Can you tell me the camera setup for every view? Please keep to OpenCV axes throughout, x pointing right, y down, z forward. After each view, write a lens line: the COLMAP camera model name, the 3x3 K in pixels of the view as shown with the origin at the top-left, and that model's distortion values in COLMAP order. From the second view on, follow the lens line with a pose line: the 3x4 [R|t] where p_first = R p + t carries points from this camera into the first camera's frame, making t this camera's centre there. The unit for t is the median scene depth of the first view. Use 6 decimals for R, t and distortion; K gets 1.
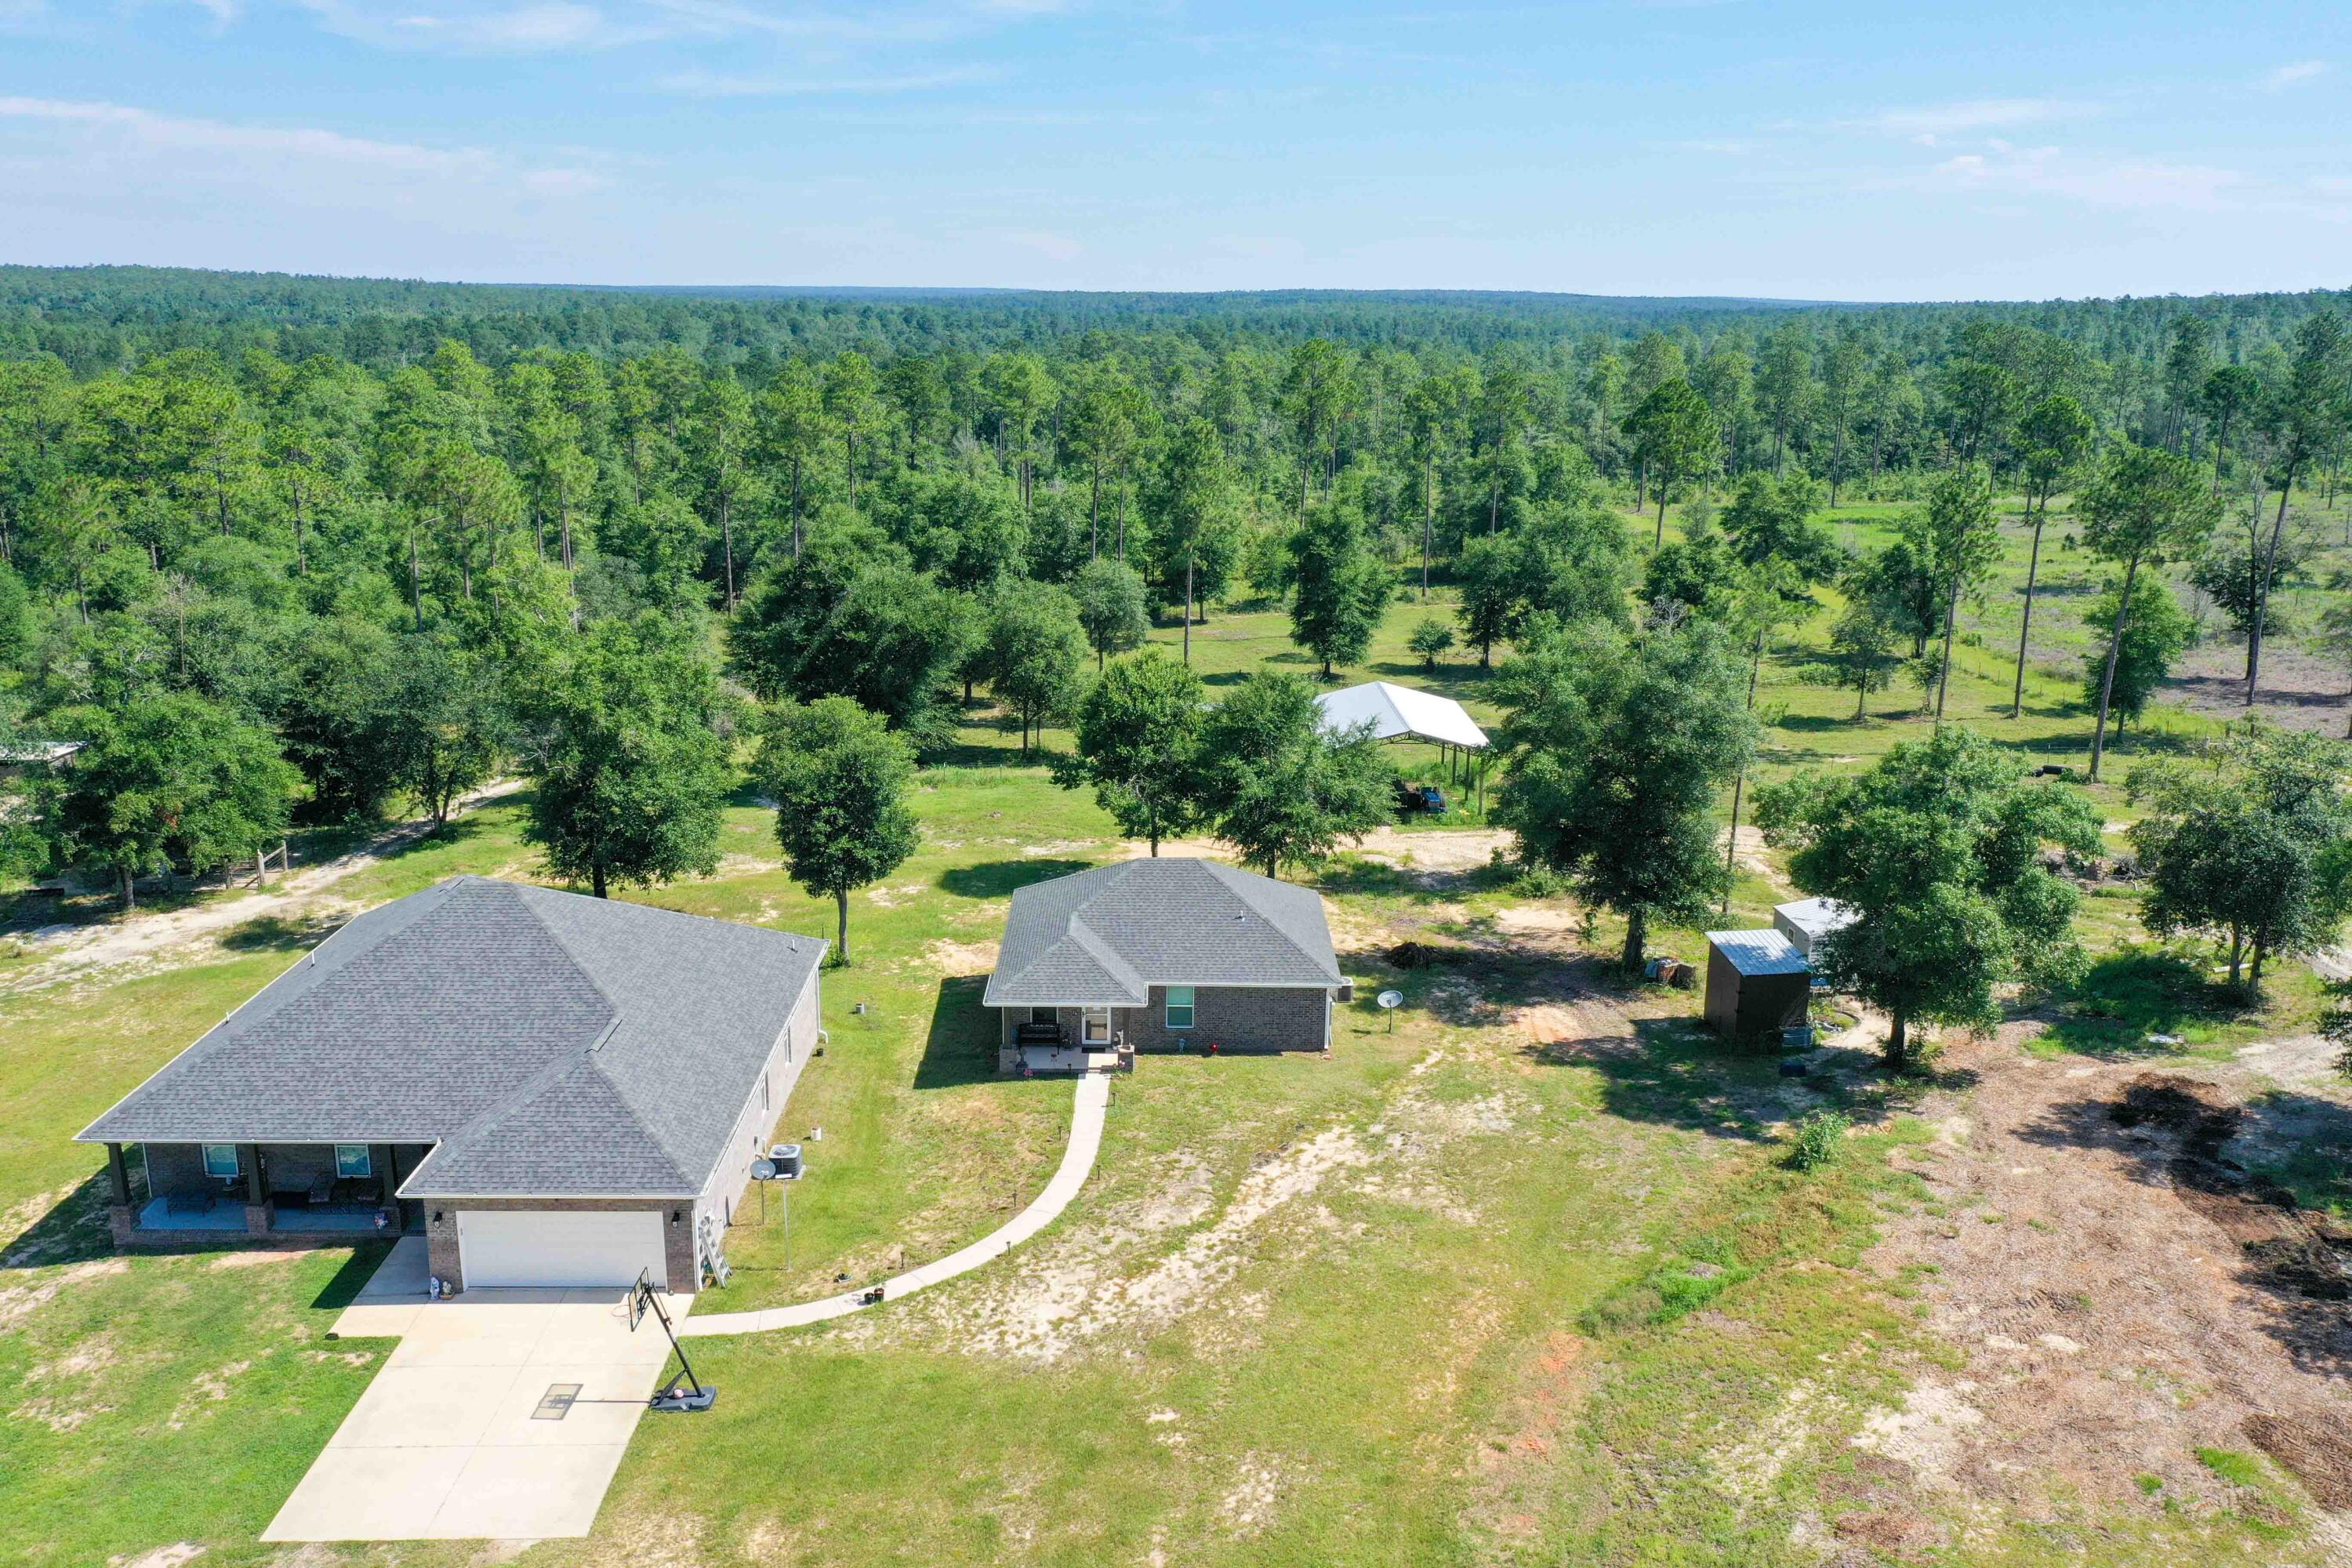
lens RADIAL K [[1848.7, 0, 1176.0], [0, 1848.7, 784.0], [0, 0, 1]] dist [0.002077, 0.008279]
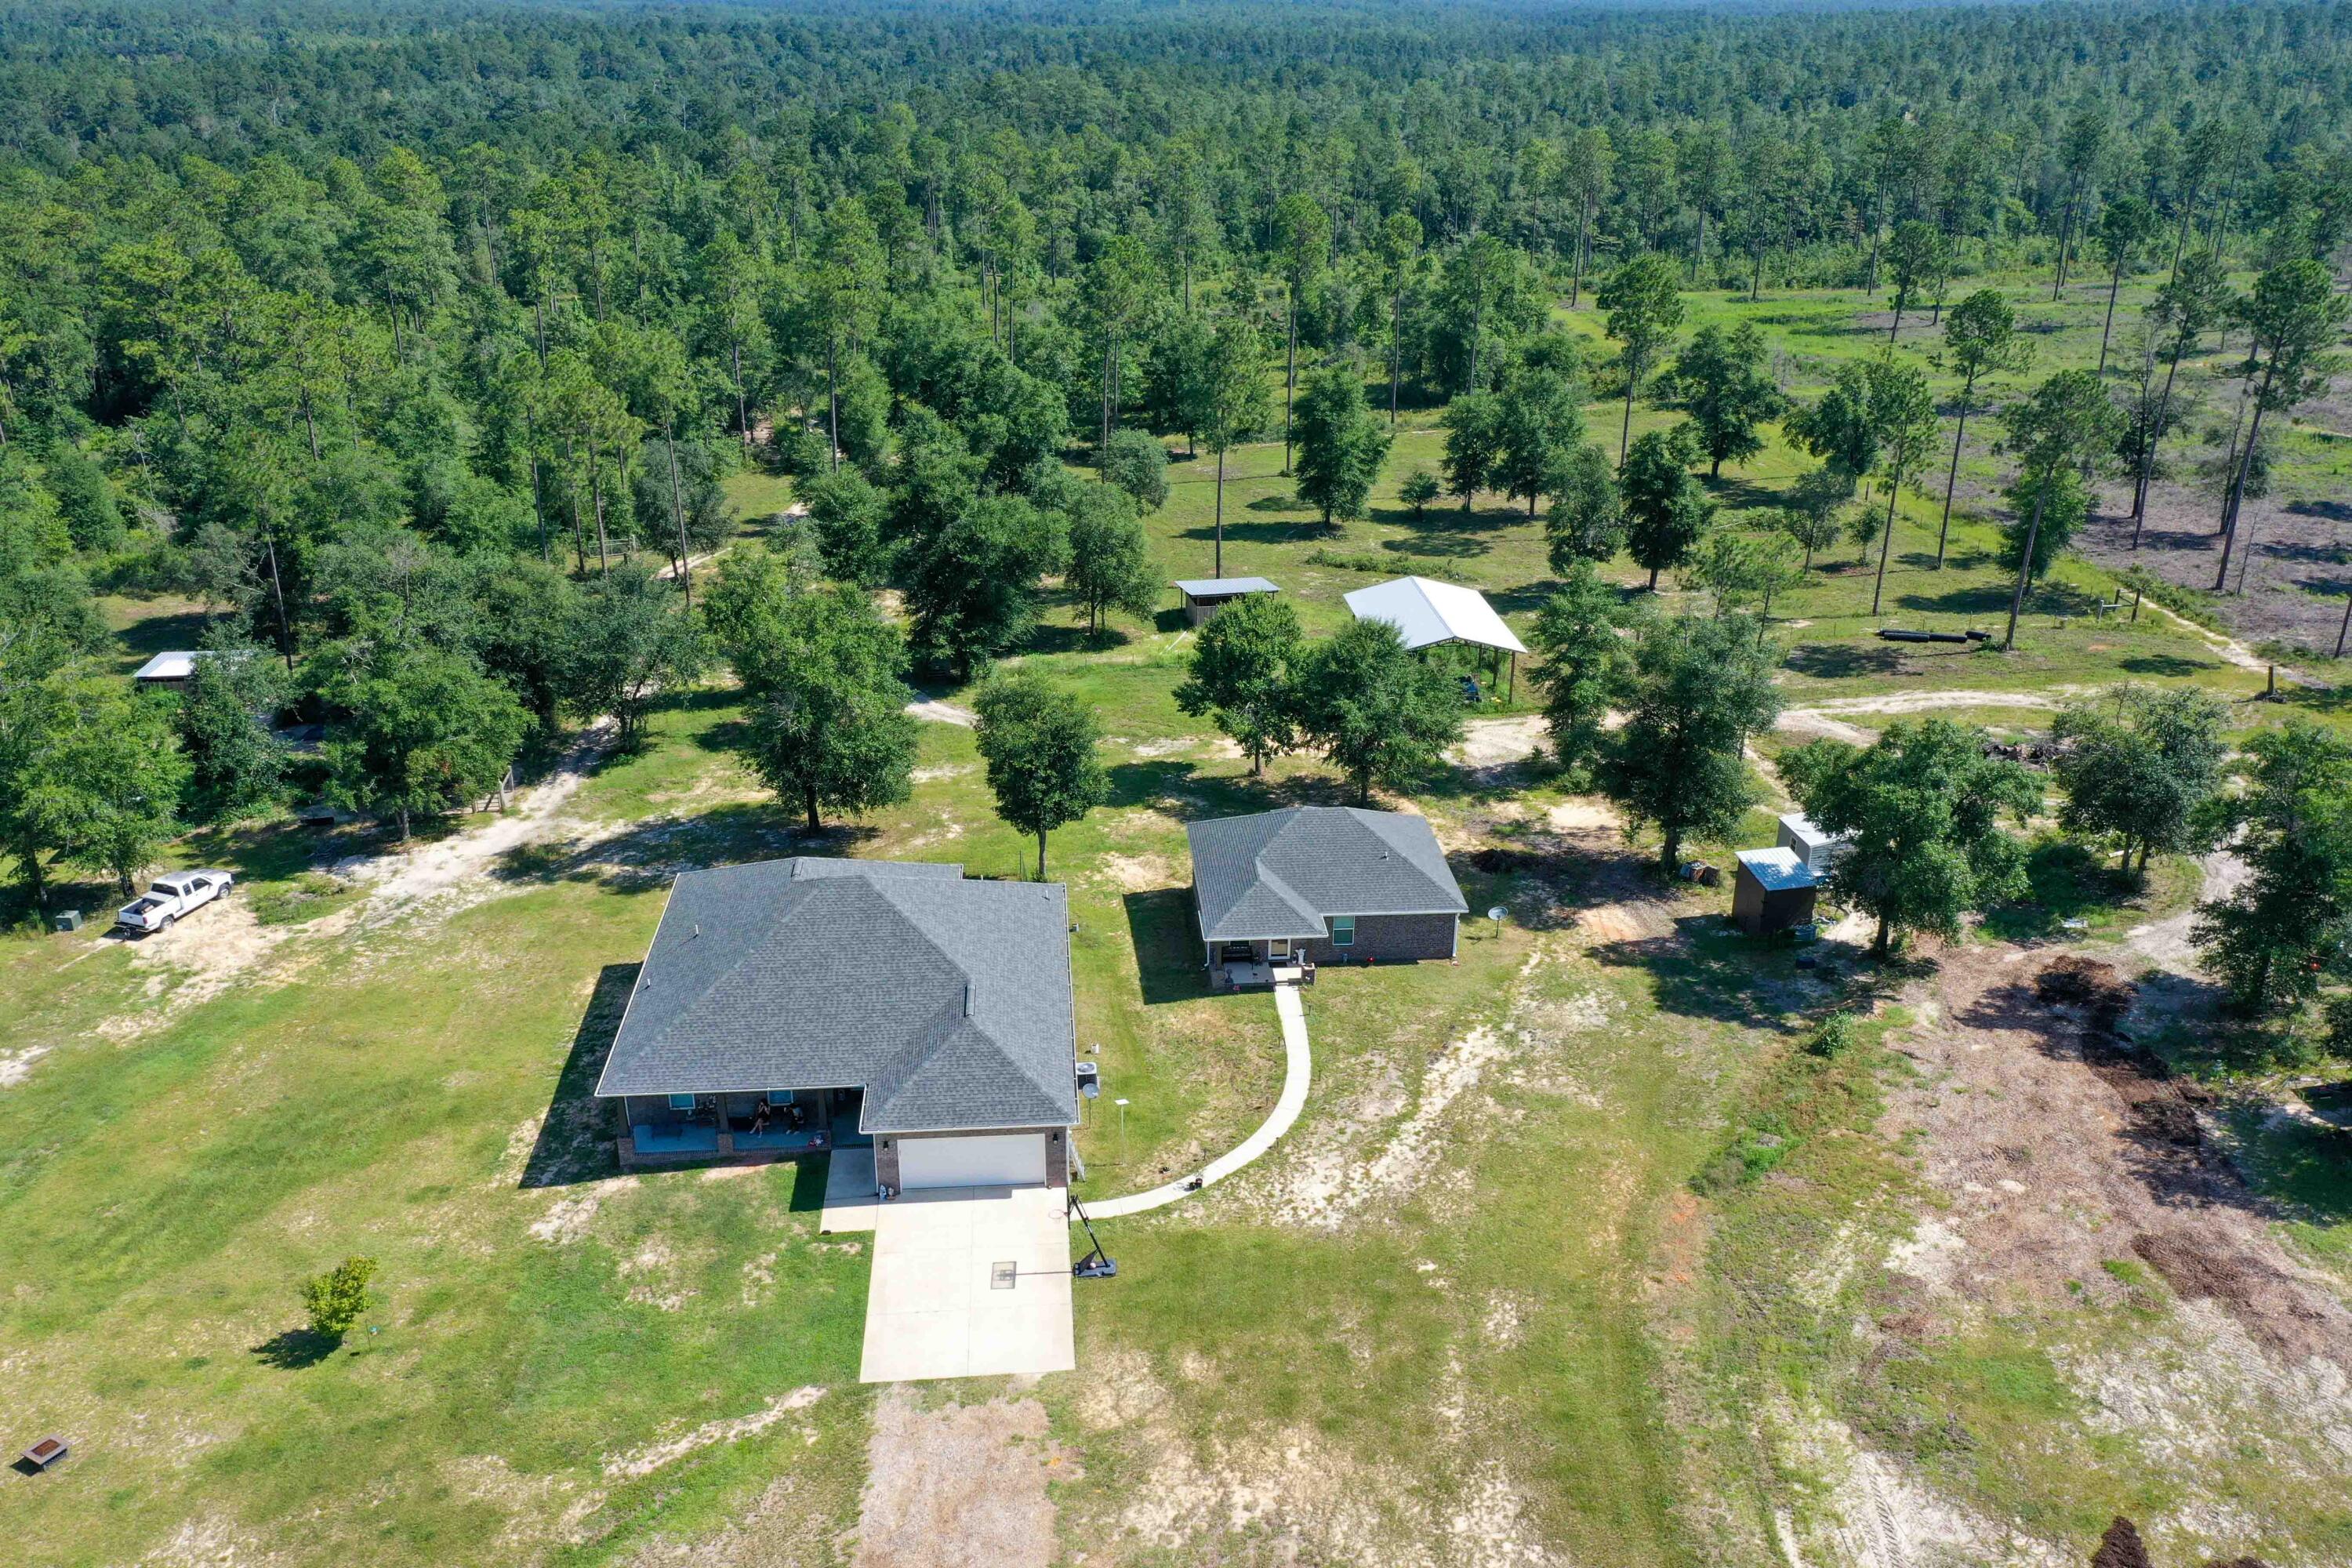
lens RADIAL K [[1848.7, 0, 1176.0], [0, 1848.7, 784.0], [0, 0, 1]] dist [0.002077, 0.008279]
pose [[0.997787, -0.032259, 0.058148, -0.214914], [0.023203, 0.988385, 0.150189, -0.204948], [-0.062317, -0.148507, 0.986946, -0.301137]]
